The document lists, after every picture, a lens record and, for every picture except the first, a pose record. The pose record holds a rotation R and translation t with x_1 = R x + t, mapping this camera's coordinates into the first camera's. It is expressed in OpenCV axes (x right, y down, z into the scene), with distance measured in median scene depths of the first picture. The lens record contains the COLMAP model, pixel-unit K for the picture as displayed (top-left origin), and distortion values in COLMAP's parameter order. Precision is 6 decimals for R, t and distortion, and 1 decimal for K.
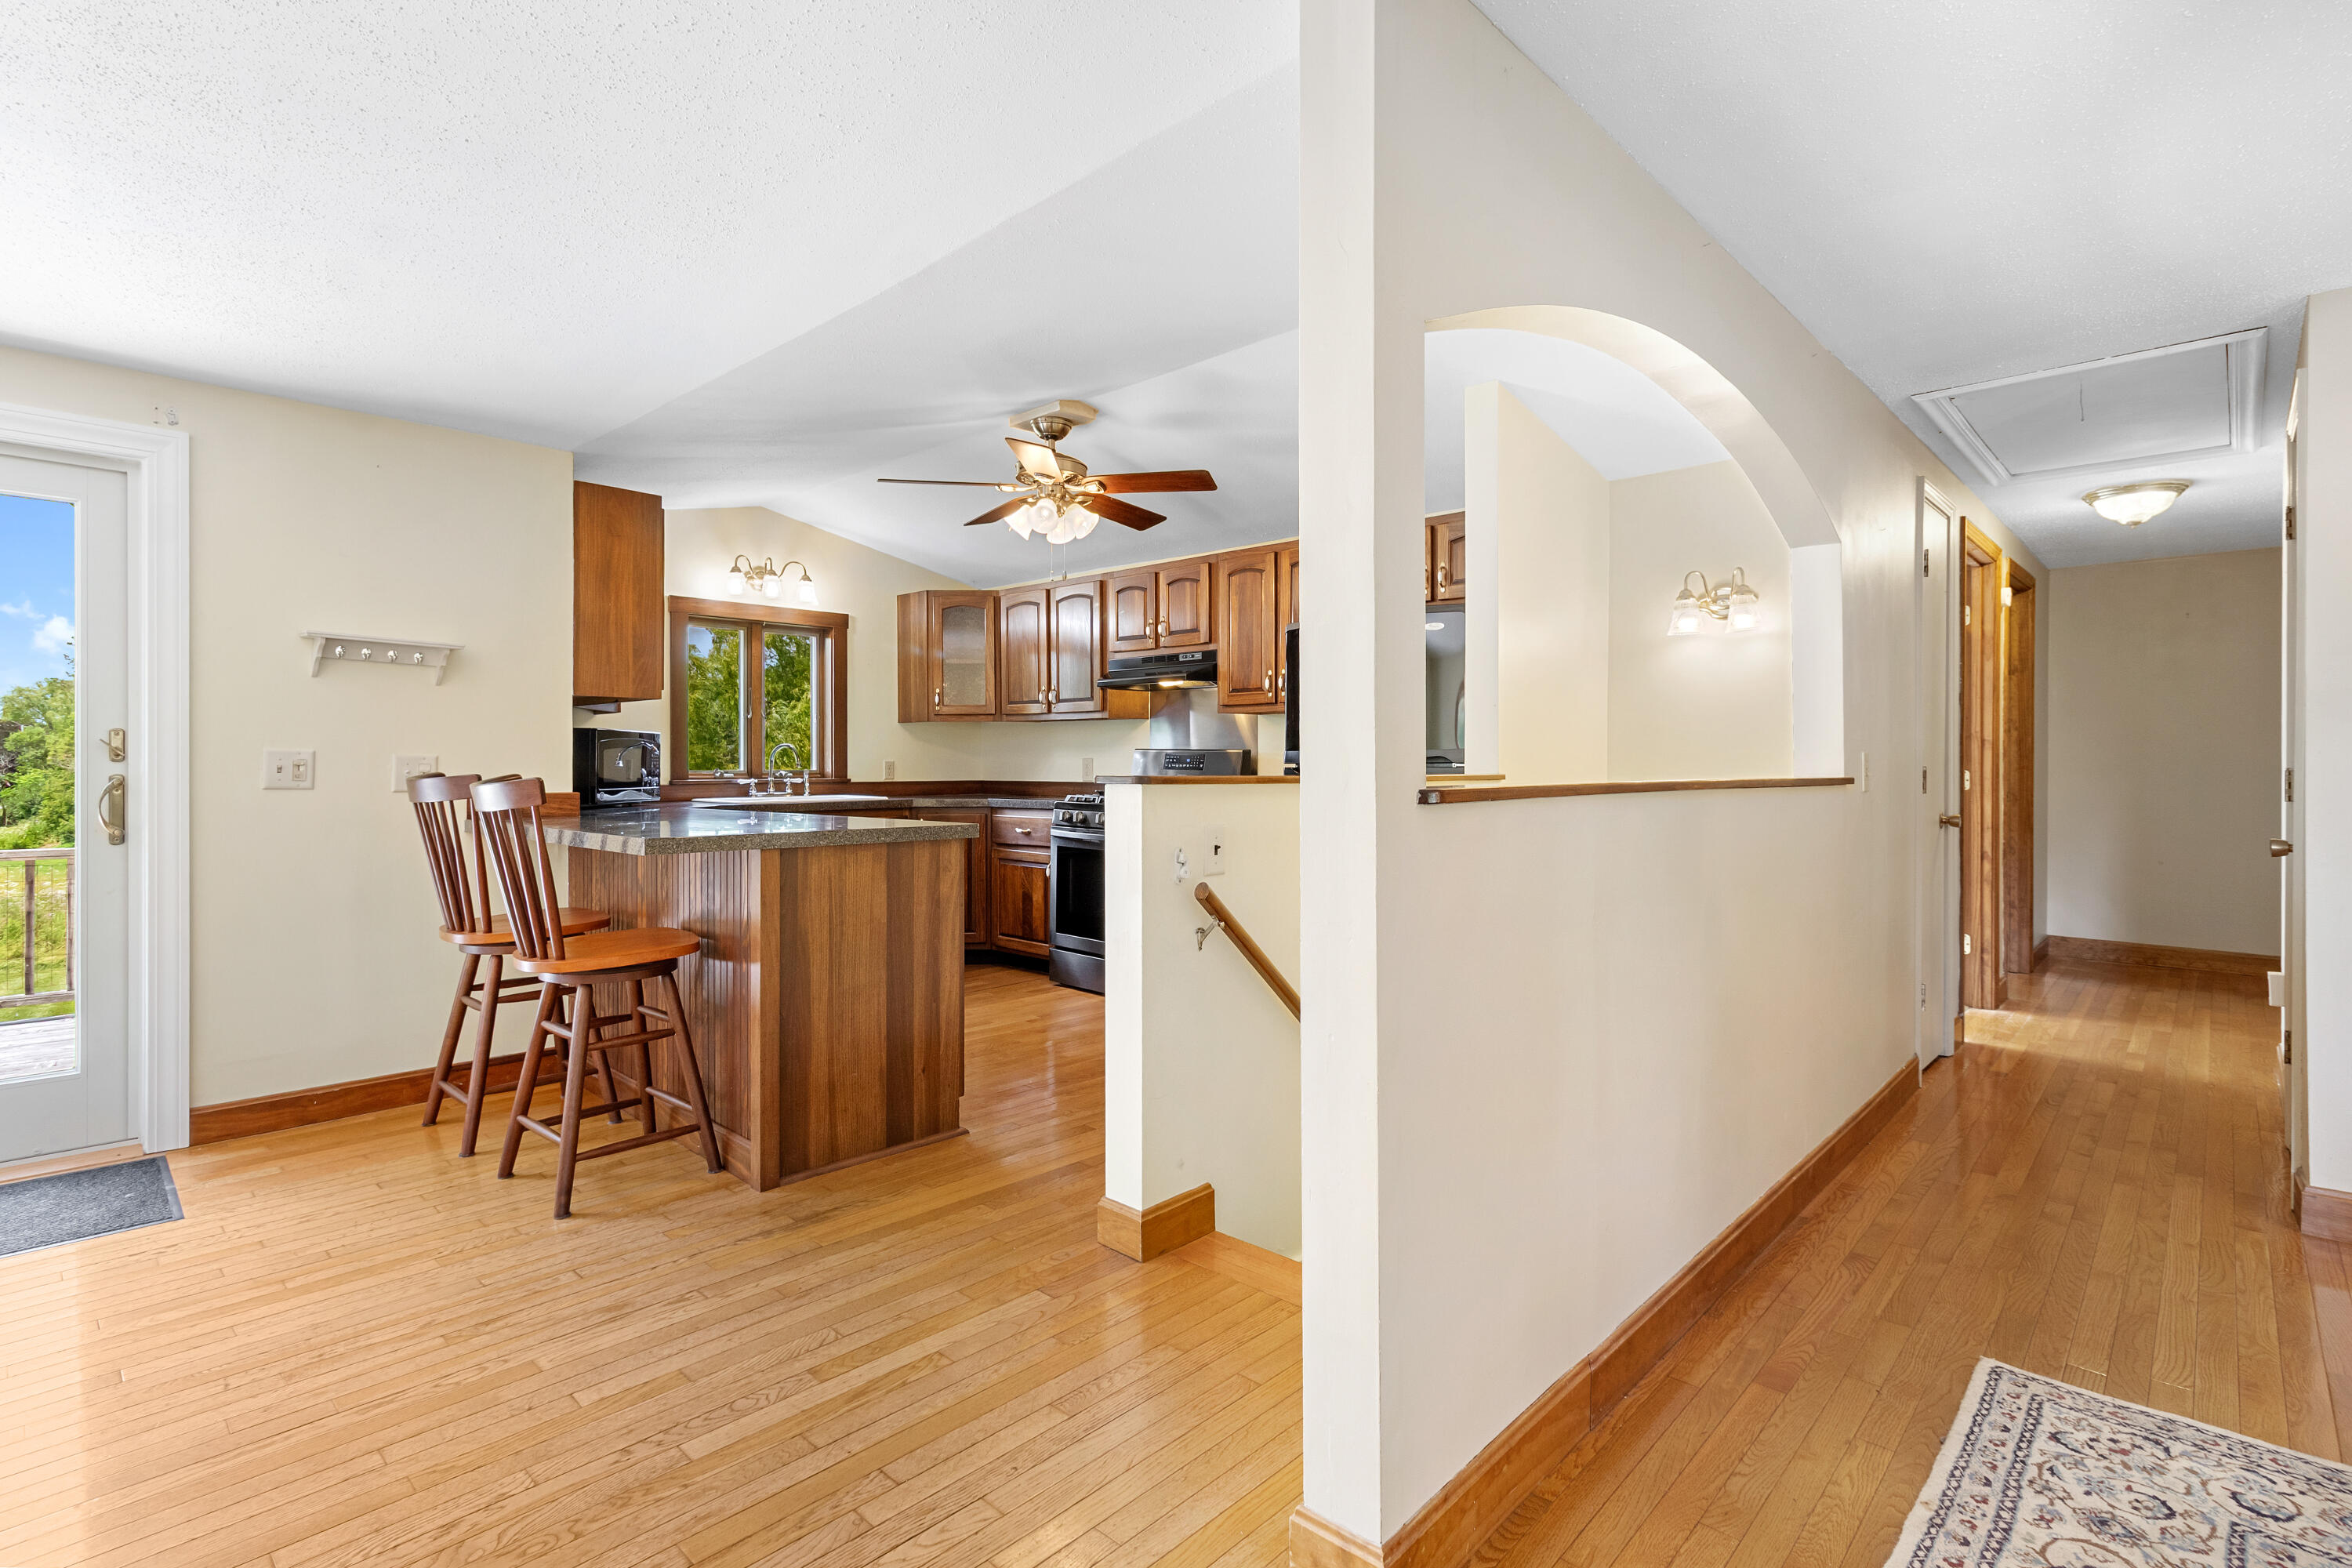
lens RADIAL K [[1110.3, 0, 1178.1], [0, 1110.3, 763.7], [0, 0, 1]] dist [0.001643, 0.000379]
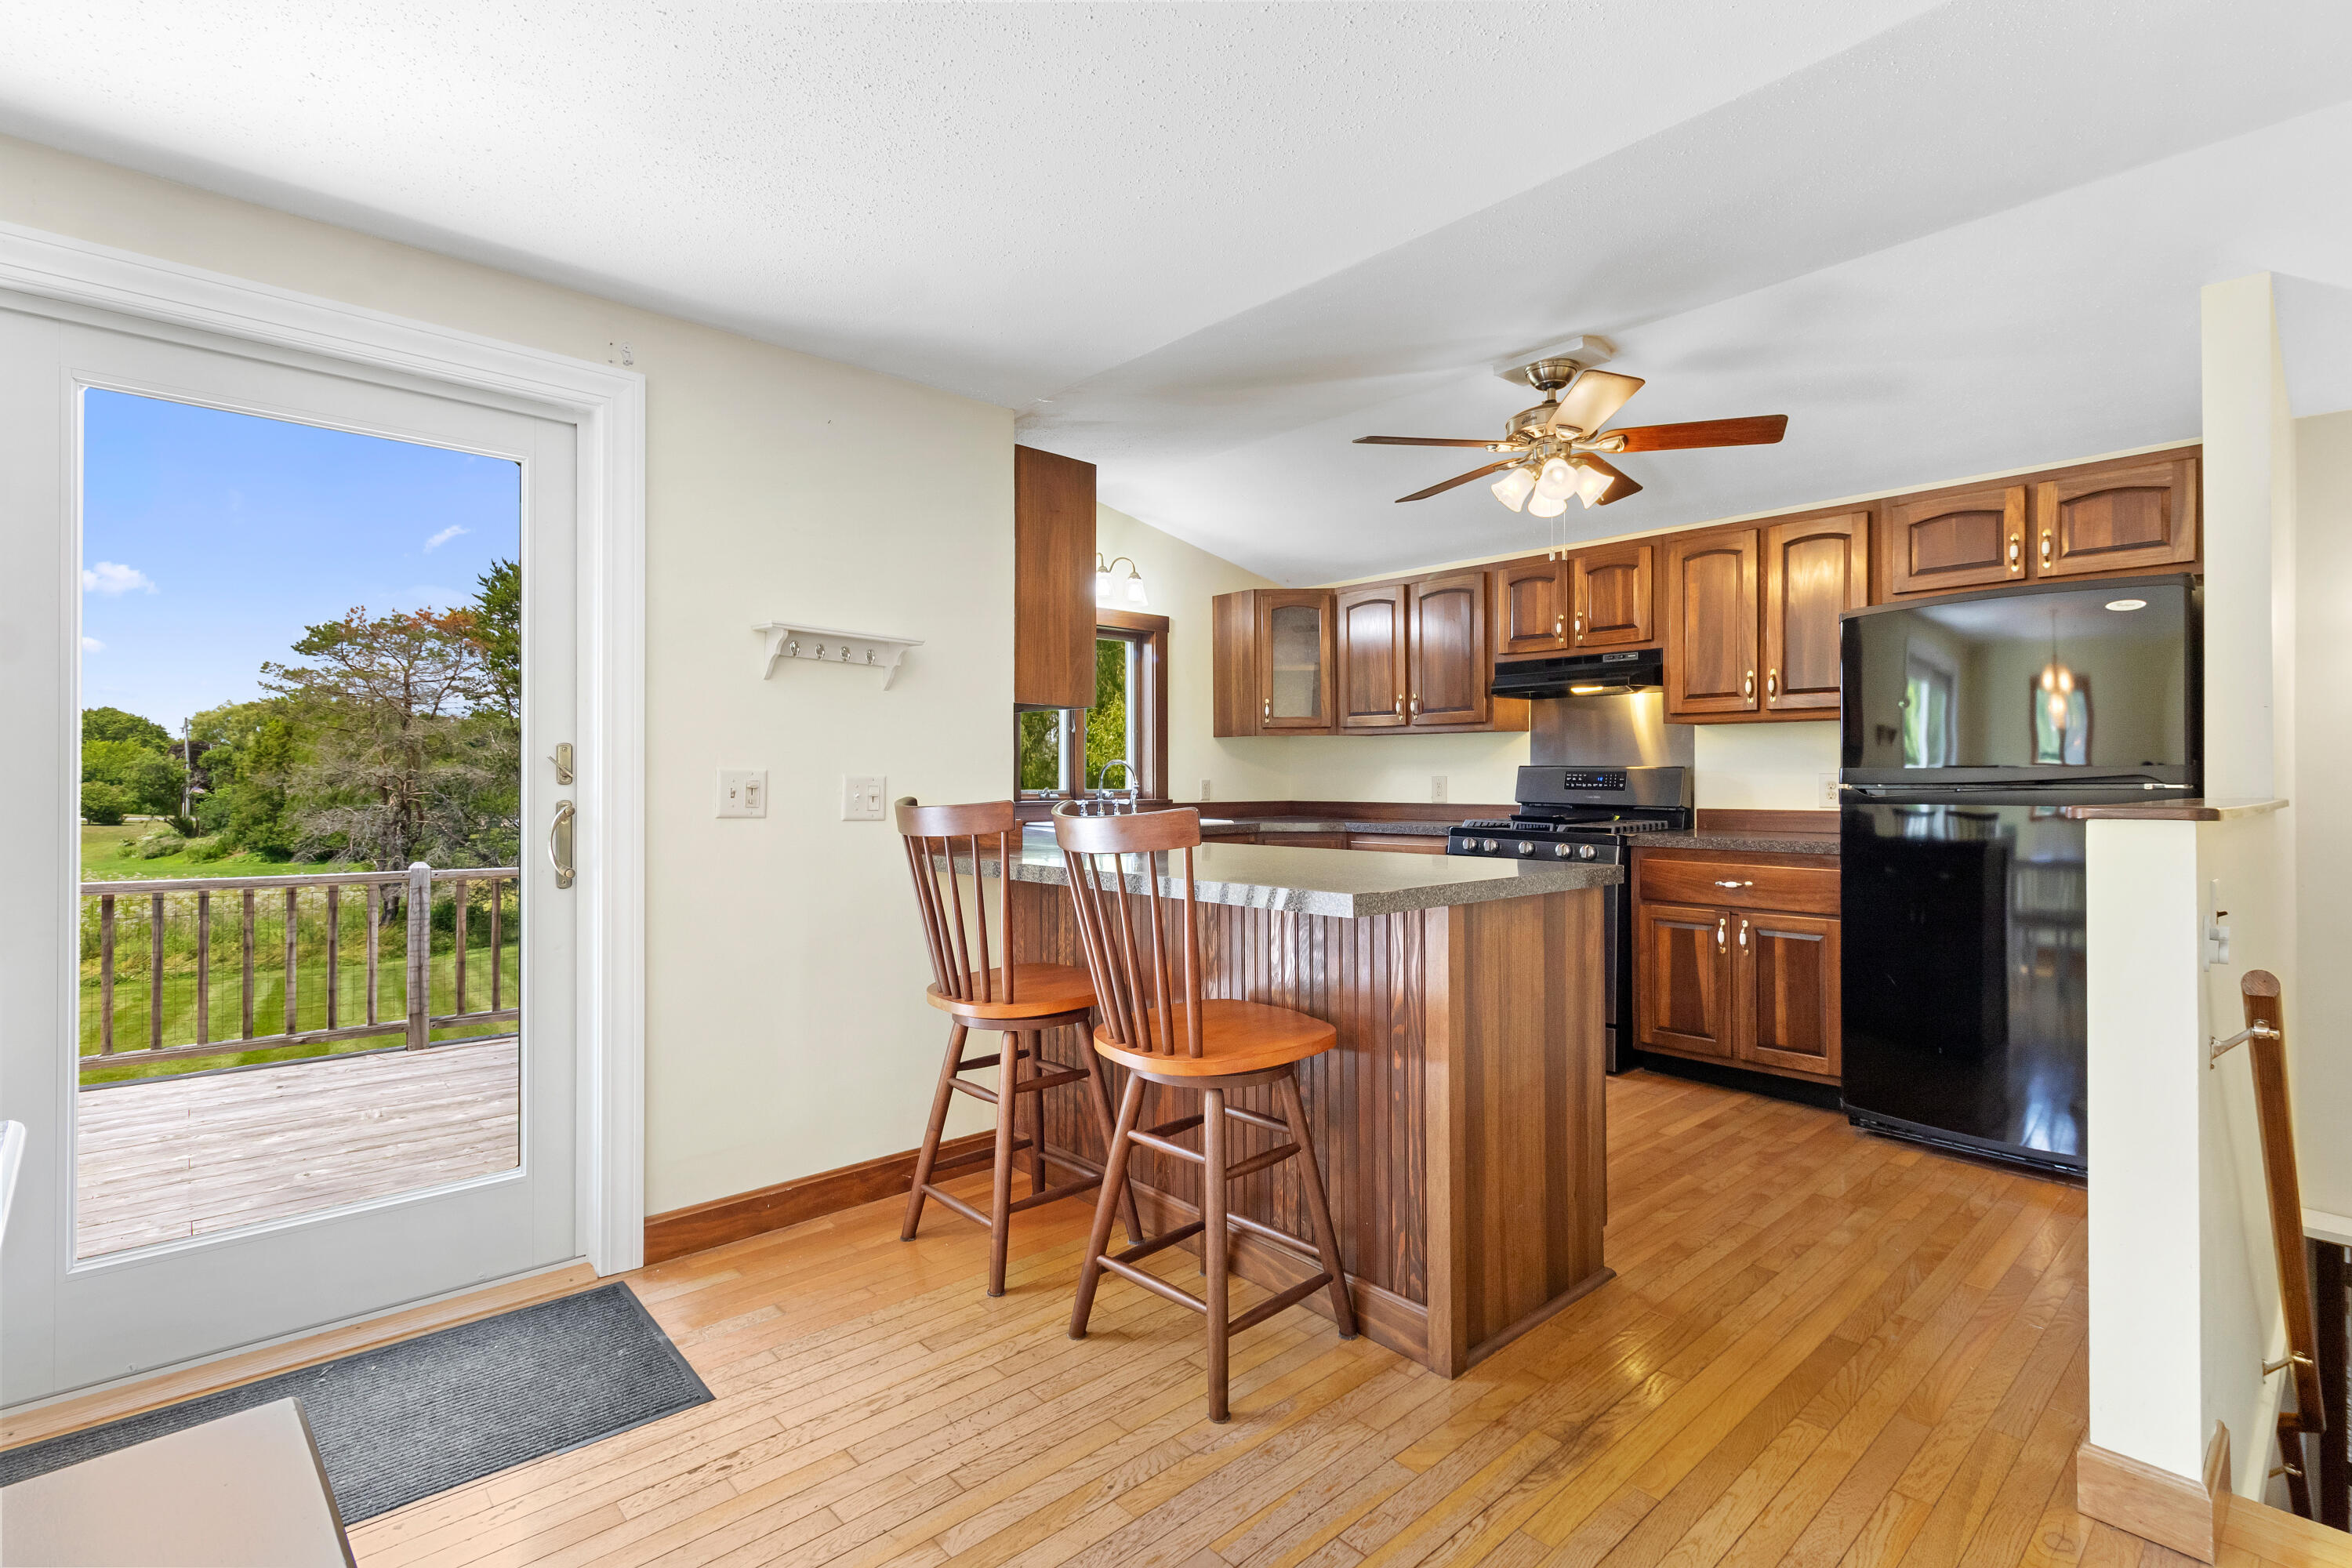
lens RADIAL K [[1084.0, 0, 1172.3], [0, 1084.0, 768.4], [0, 0, 1]] dist [0.002302, 0.000431]
pose [[0.997028, -0.001888, -0.077012, -0.326304], [0.001038, 0.999938, -0.011076, -0.002964], [0.077028, 0.010963, 0.996969, 0.180549]]
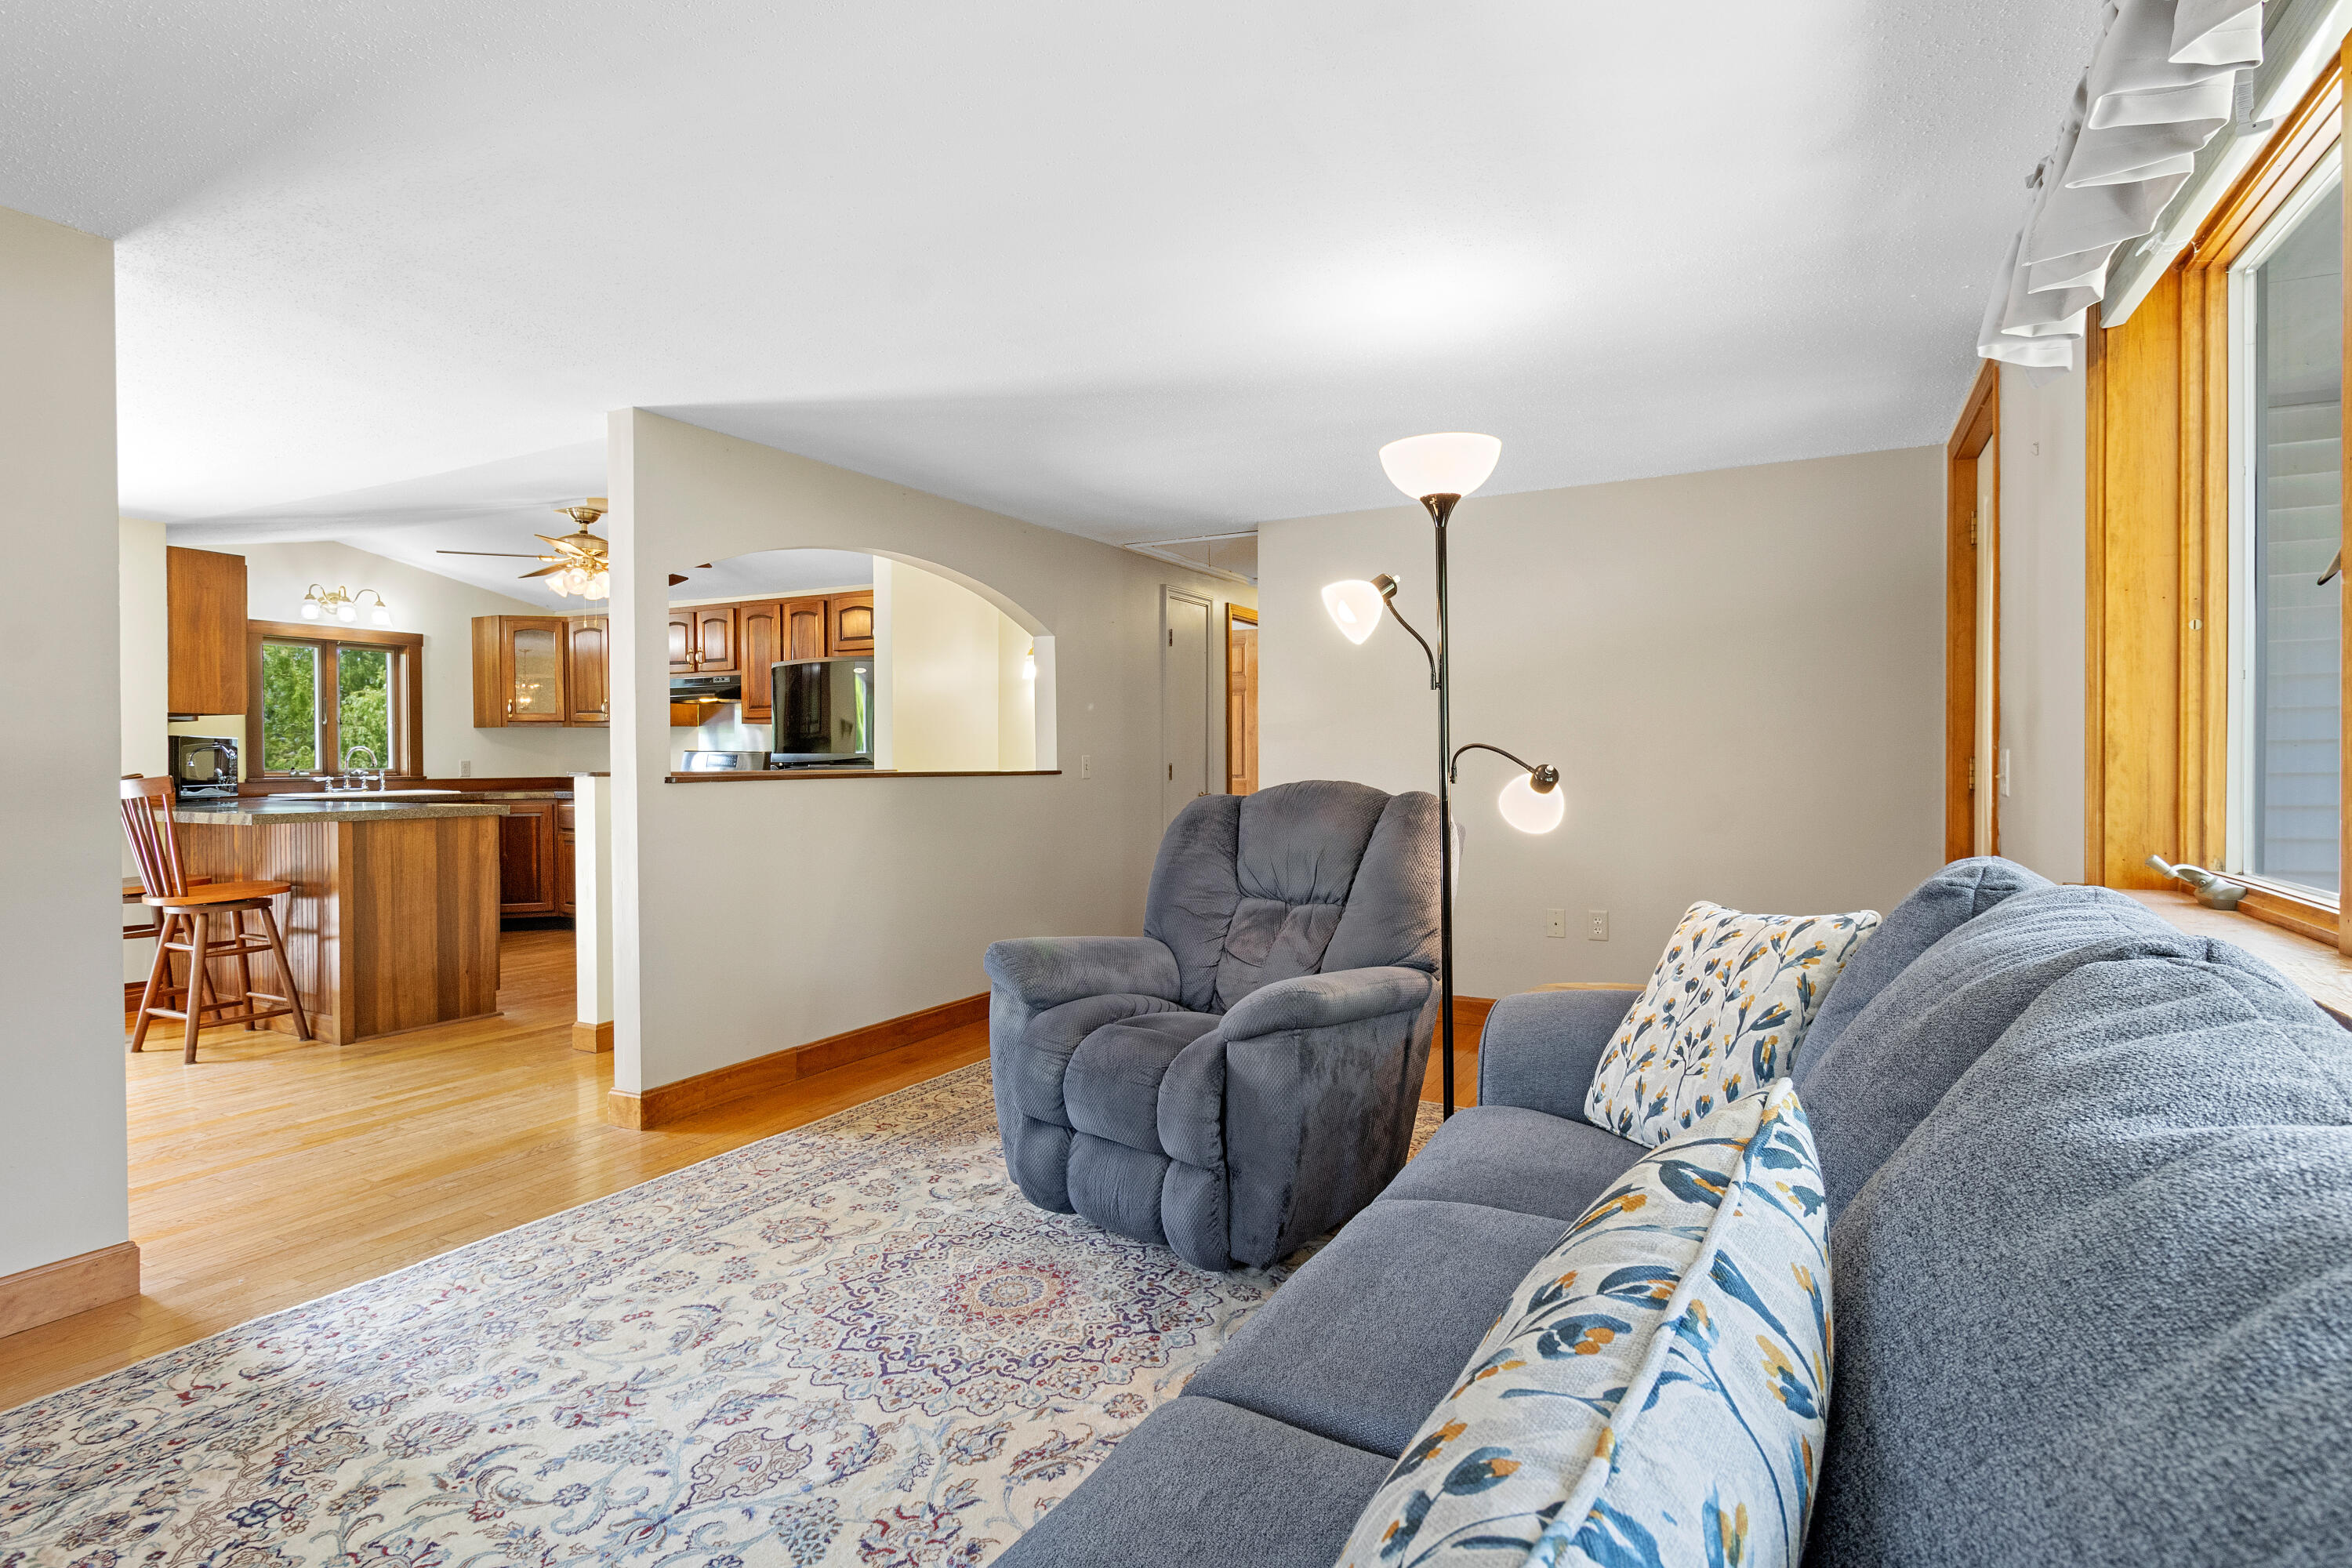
lens RADIAL K [[1164.2, 0, 1192.8], [0, 1164.2, 771.8], [0, 0, 1]] dist [-0.000146, -0.001288]
pose [[0.962194, -0.006181, 0.272294, 0.207527], [0.003073, 0.999925, 0.011838, -0.004511], [-0.272346, -0.010554, 0.962141, -0.557046]]
